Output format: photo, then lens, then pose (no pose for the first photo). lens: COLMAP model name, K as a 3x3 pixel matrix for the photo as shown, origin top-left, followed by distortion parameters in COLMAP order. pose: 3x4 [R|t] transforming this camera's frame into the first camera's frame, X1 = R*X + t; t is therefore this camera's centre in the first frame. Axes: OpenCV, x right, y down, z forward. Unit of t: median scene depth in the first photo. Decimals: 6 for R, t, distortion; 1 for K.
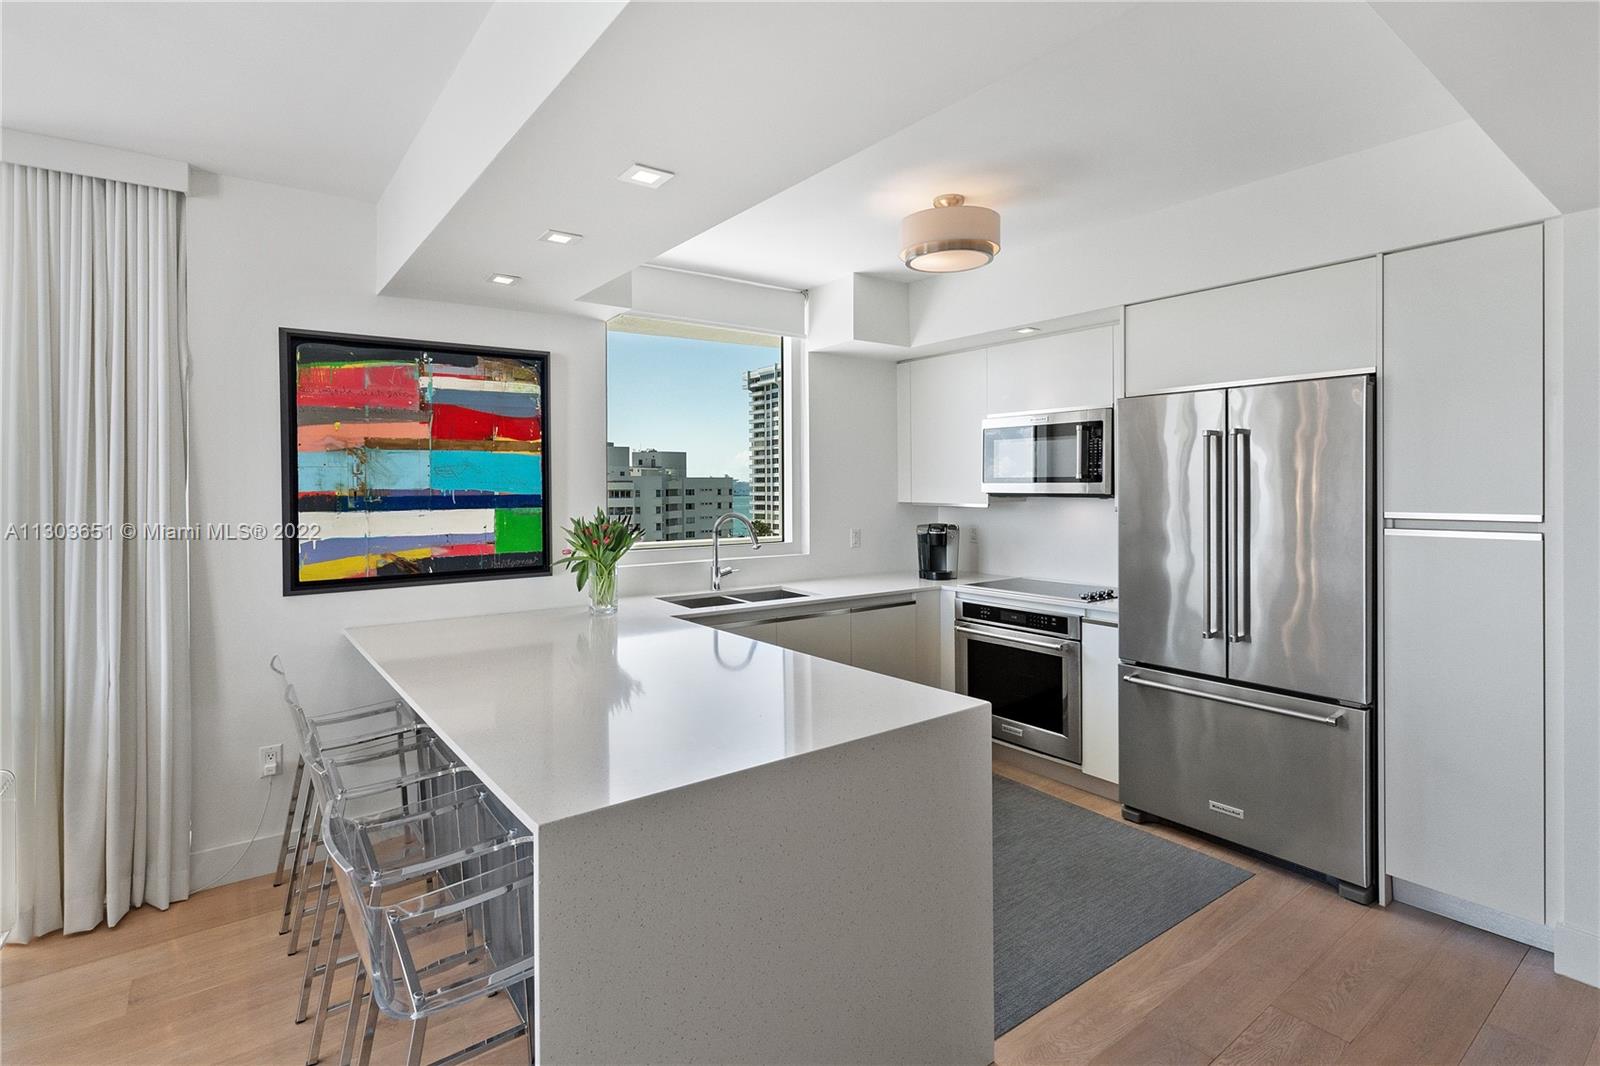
lens RADIAL K [[769.7, 0, 803.9], [0, 769.7, 491.1], [0, 0, 1]] dist [0.004759, -0.000759]
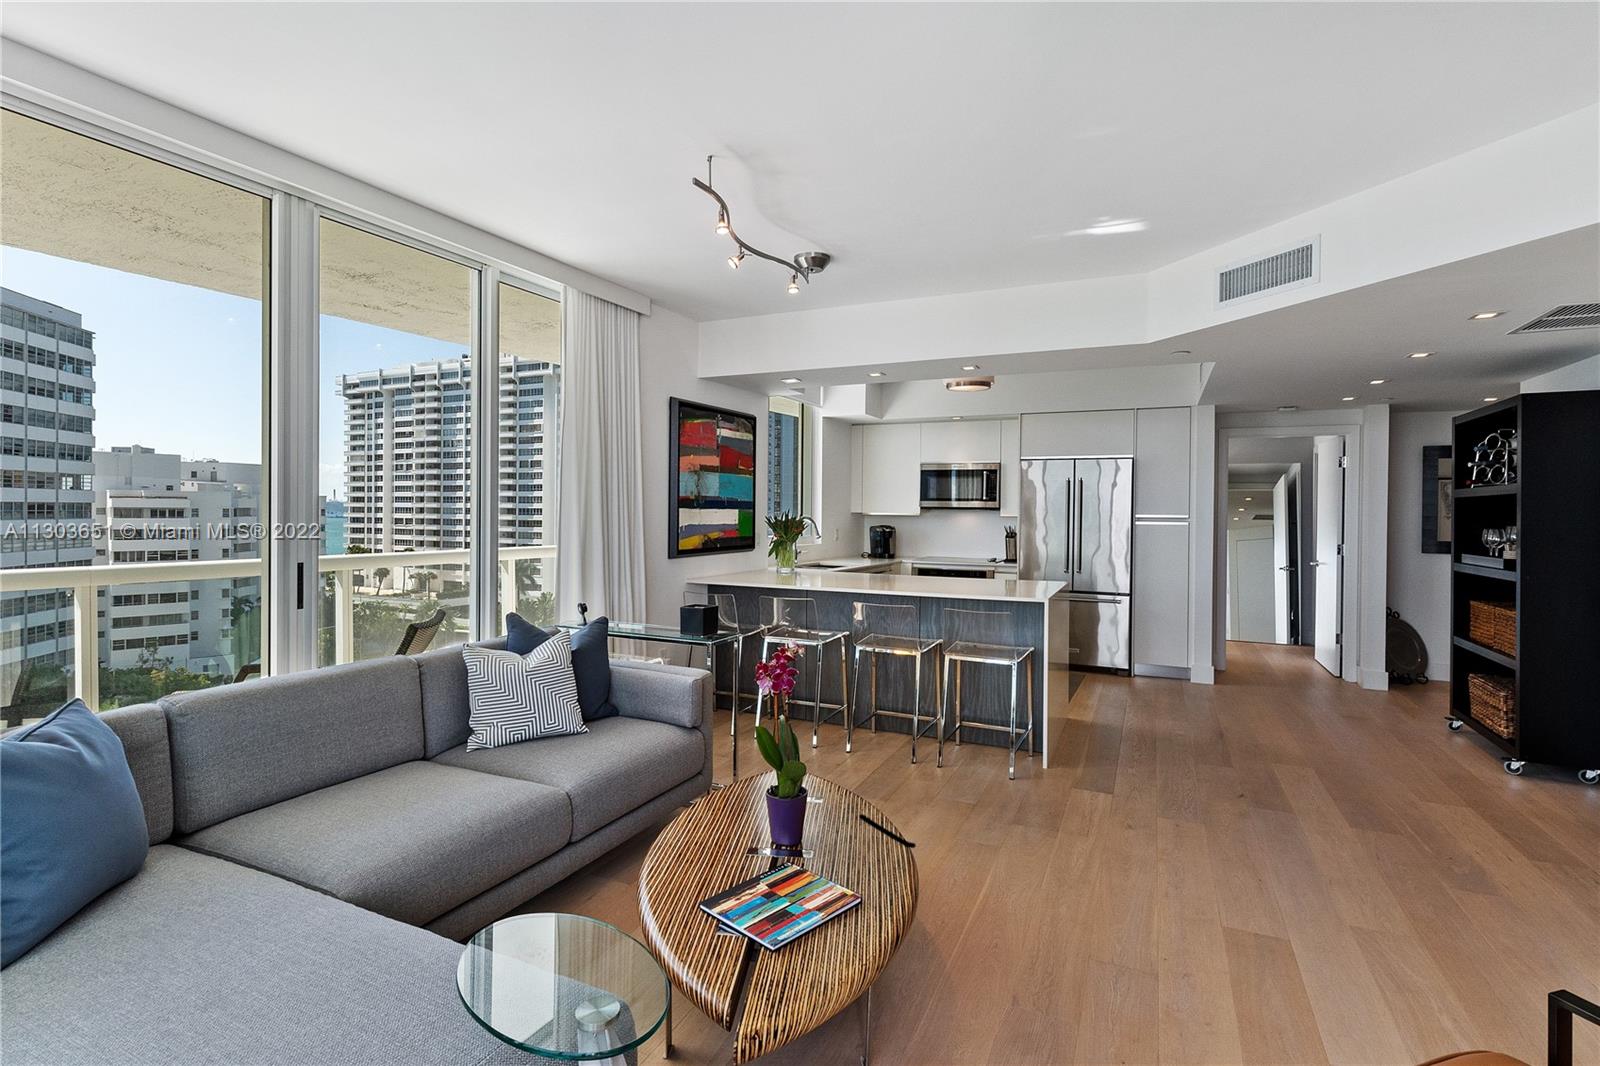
lens RADIAL K [[769.7, 0, 797.5], [0, 769.7, 498.2], [0, 0, 1]] dist [0.004759, -0.000759]
pose [[0.882010, 0.022606, 0.470687, -1.074420], [-0.011764, 0.999594, -0.025965, 0.041094], [-0.471083, 0.017364, 0.881918, -0.526442]]
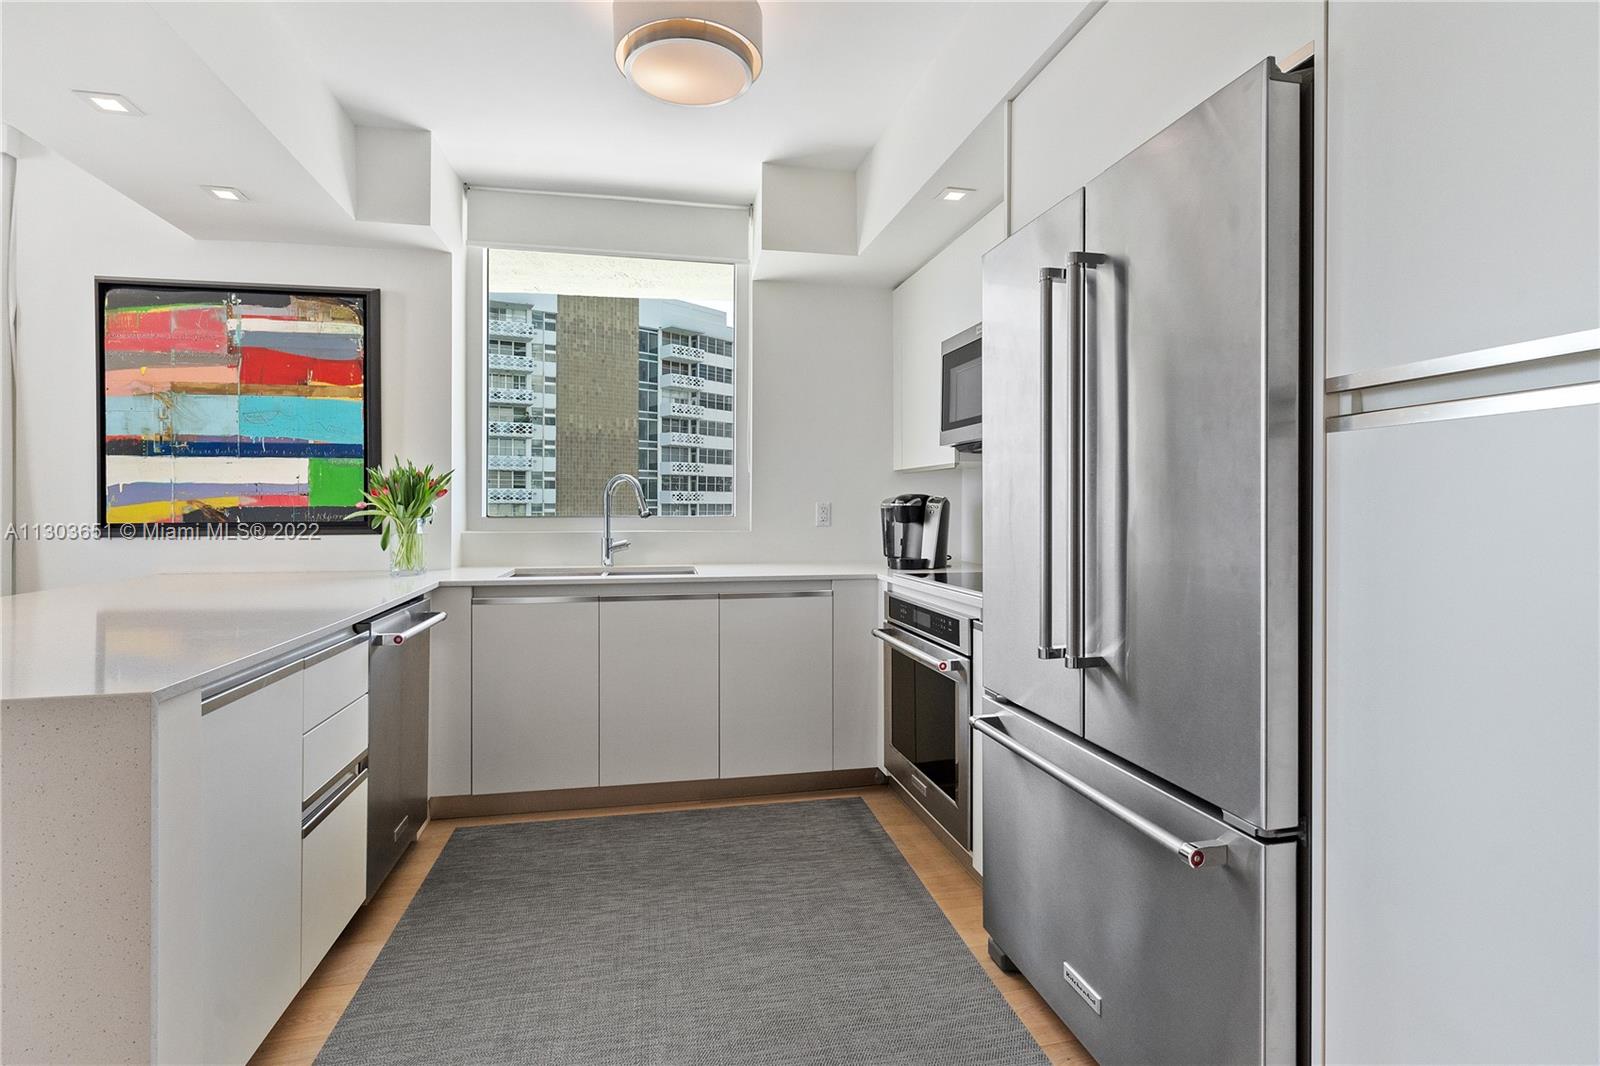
lens RADIAL K [[769.7, 0, 803.5], [0, 769.7, 506.9], [0, 0, 1]] dist [0.004759, -0.000759]
pose [[0.911037, 0.006353, -0.412275, 0.533874], [-0.008343, 0.999961, -0.003027, 0.080249], [0.412240, 0.006197, 0.911054, 0.397708]]
